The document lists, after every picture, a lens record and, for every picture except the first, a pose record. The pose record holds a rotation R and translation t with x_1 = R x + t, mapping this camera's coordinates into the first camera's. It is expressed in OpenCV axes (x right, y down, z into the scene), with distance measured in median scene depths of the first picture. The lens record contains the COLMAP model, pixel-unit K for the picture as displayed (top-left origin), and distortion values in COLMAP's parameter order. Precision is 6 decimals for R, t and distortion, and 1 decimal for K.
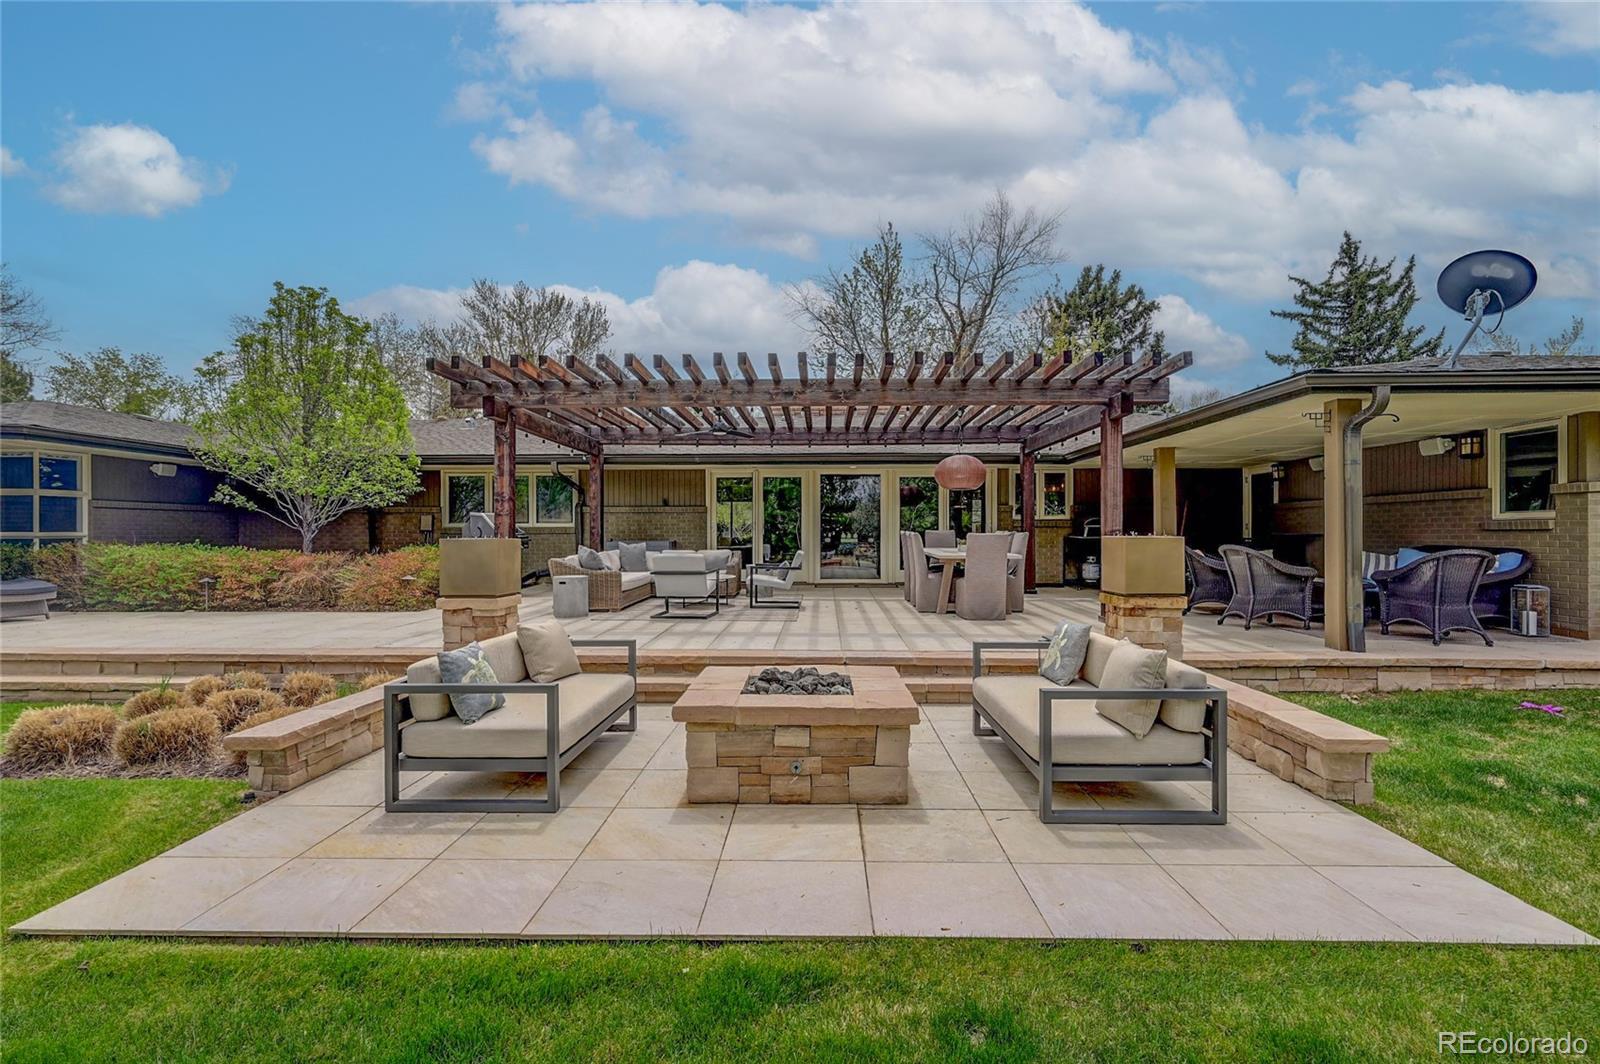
lens RADIAL K [[796.8, 0, 800.0], [0, 796.8, 532.0], [0, 0, 1]] dist [-0.001141, -0.000008]
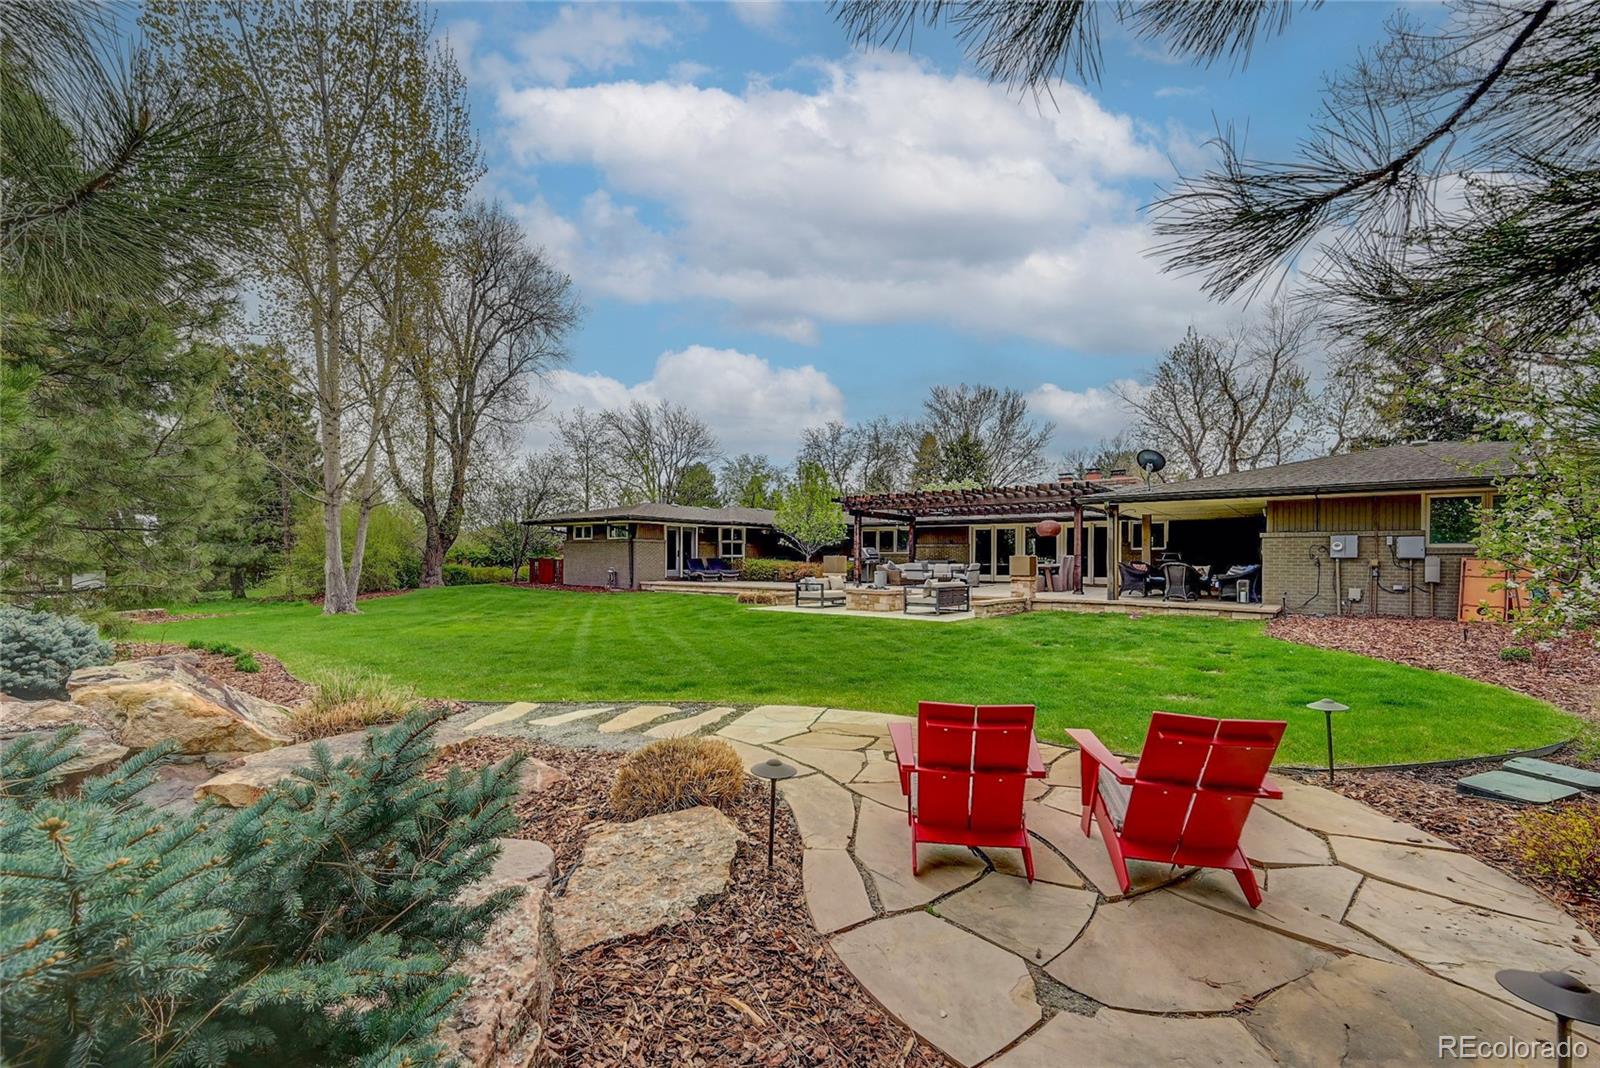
lens RADIAL K [[639.6, 0, 800.0], [0, 639.6, 534.0], [0, 0, 1]] dist [-0.000149, -0.000085]
pose [[0.810846, -0.018553, -0.584966, 0.644202], [-0.003363, 0.999333, -0.036358, 0.007721], [0.585251, 0.031448, 0.810242, -0.785407]]
